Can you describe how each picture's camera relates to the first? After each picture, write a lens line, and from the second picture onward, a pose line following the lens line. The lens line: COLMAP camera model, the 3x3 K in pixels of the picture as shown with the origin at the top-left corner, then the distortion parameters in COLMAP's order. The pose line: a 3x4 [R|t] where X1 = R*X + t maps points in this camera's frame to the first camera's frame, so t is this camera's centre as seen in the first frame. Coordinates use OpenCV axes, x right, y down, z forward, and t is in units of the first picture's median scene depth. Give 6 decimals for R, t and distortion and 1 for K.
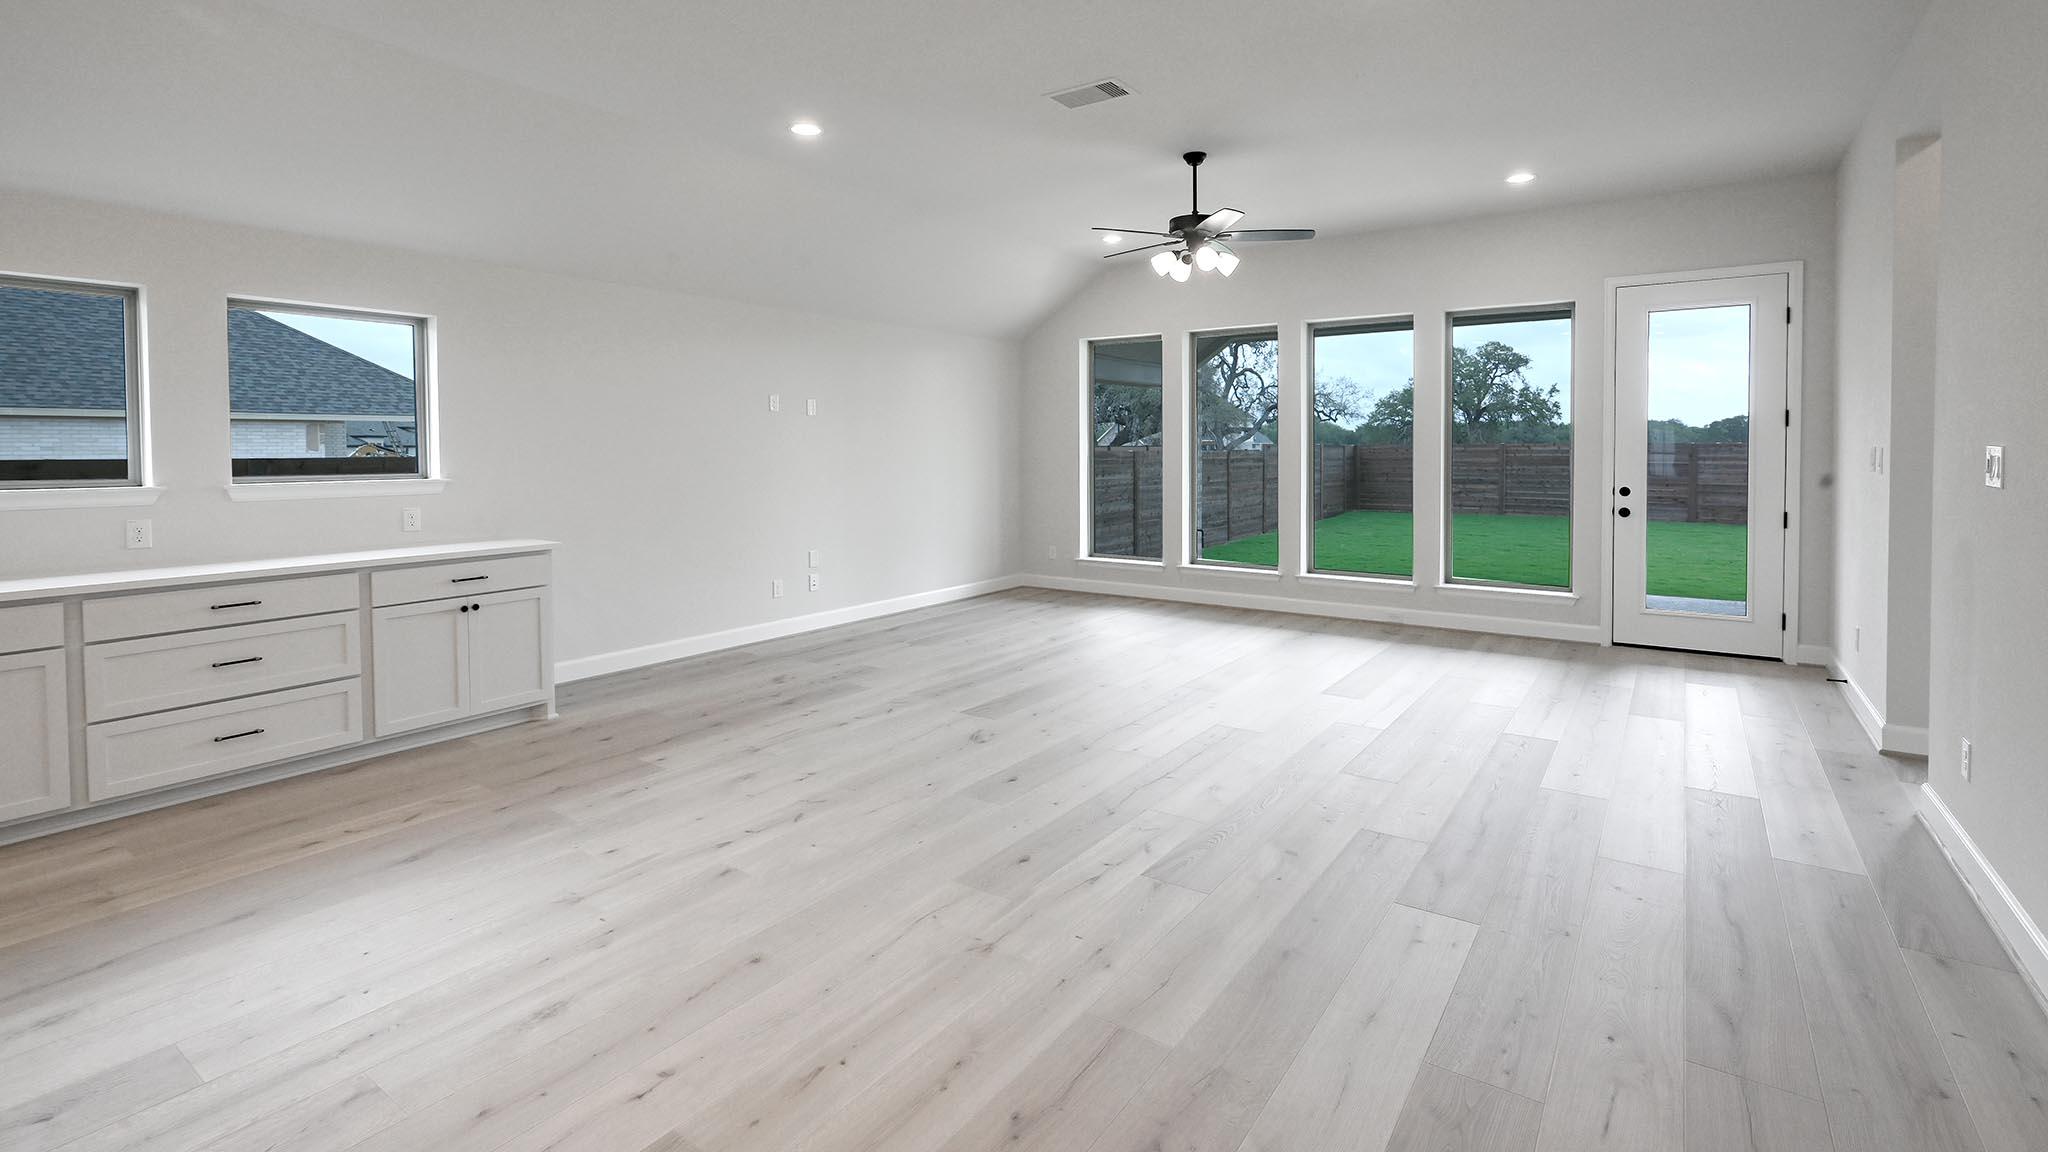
lens RADIAL K [[941.3, 0, 1024.0], [0, 941.3, 576.0], [0, 0, 1]] dist [-0.000125, -0.000005]
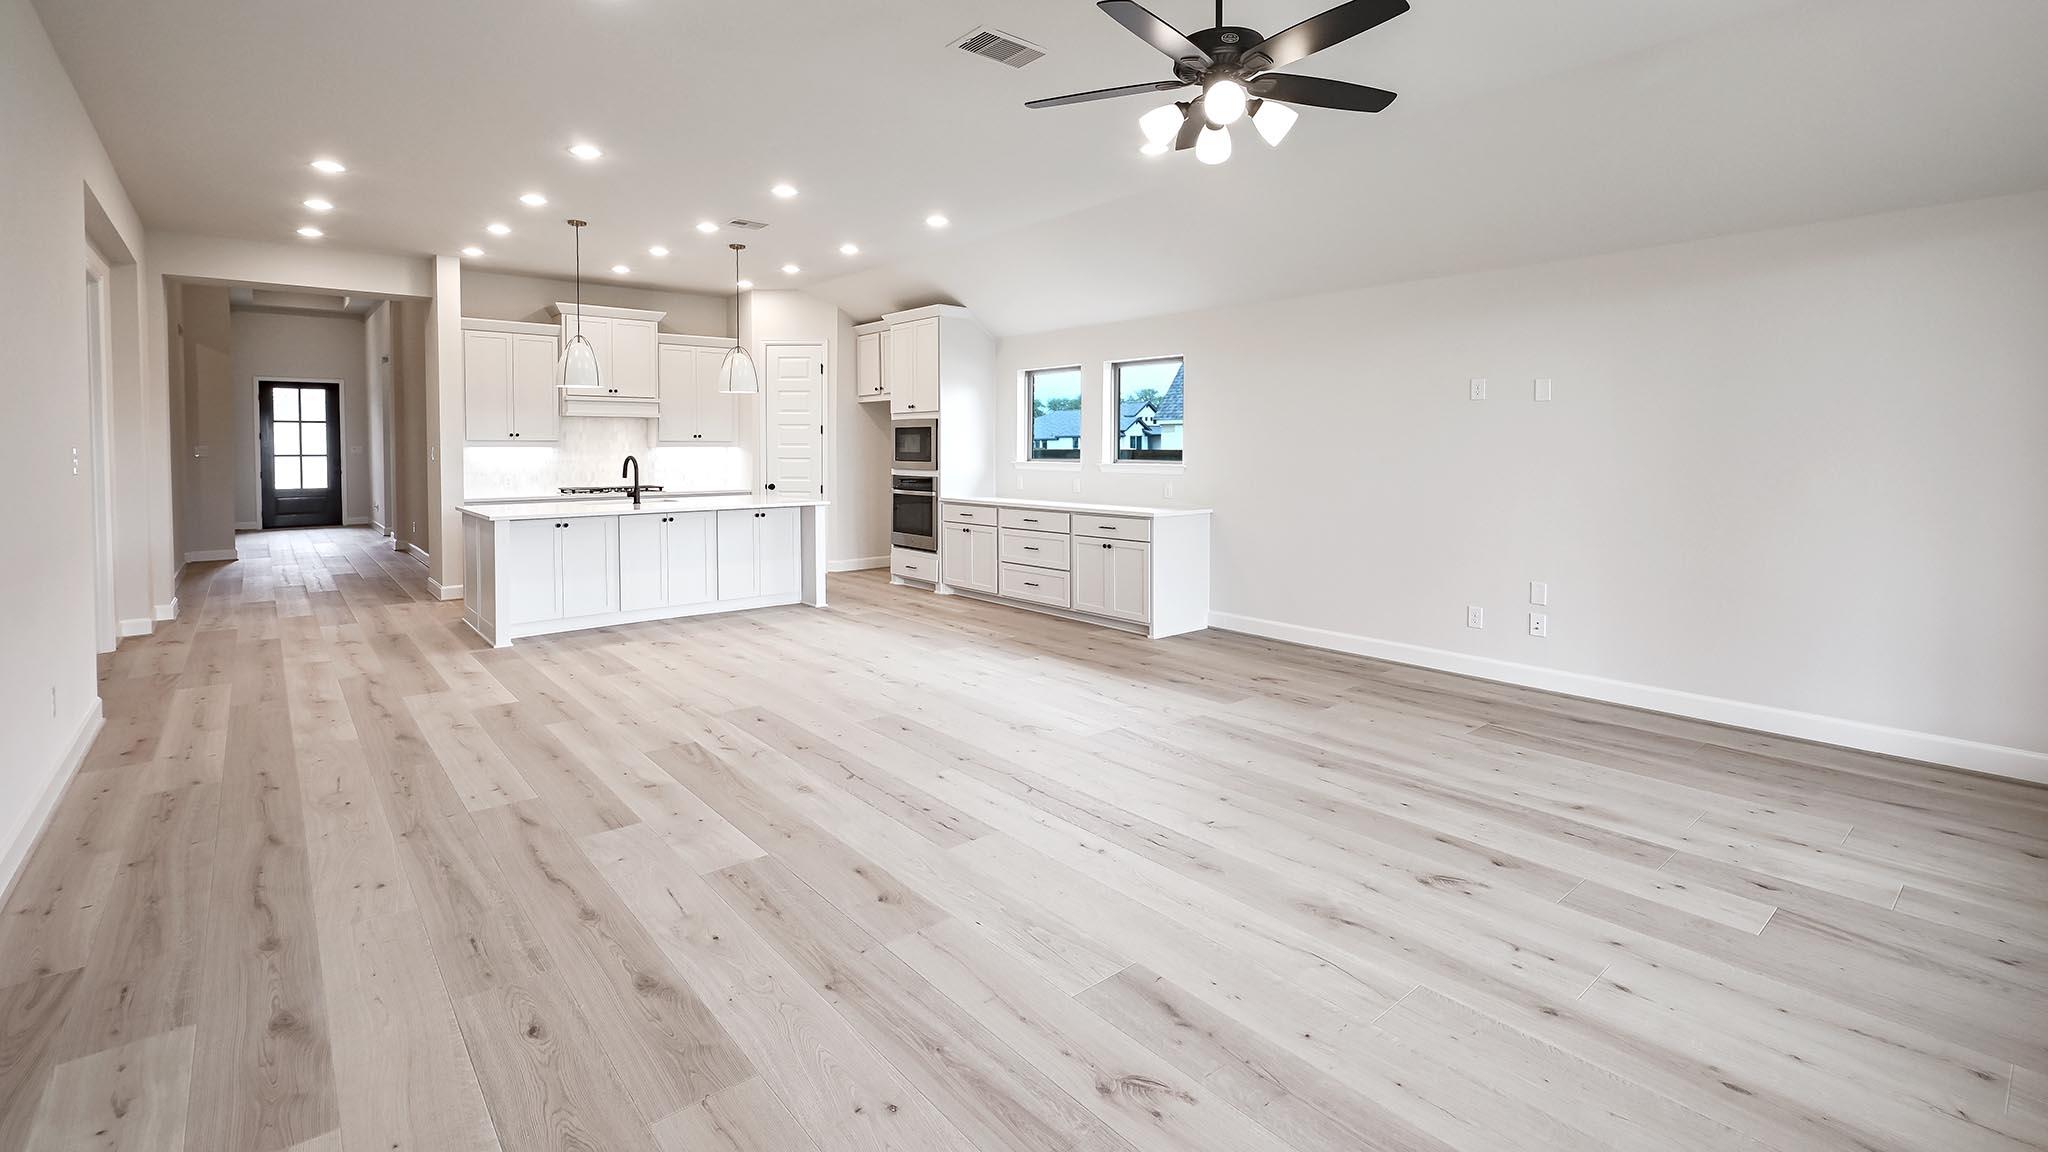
lens RADIAL K [[892.8, 0, 1024.0], [0, 892.8, 576.0], [0, 0, 1]] dist [0.000495, 0.000055]
pose [[-0.255245, 0.147025, -0.955633, 0.939668], [-0.127284, 0.974660, 0.183949, -0.186263], [0.958462, 0.168588, -0.230063, 1.307700]]
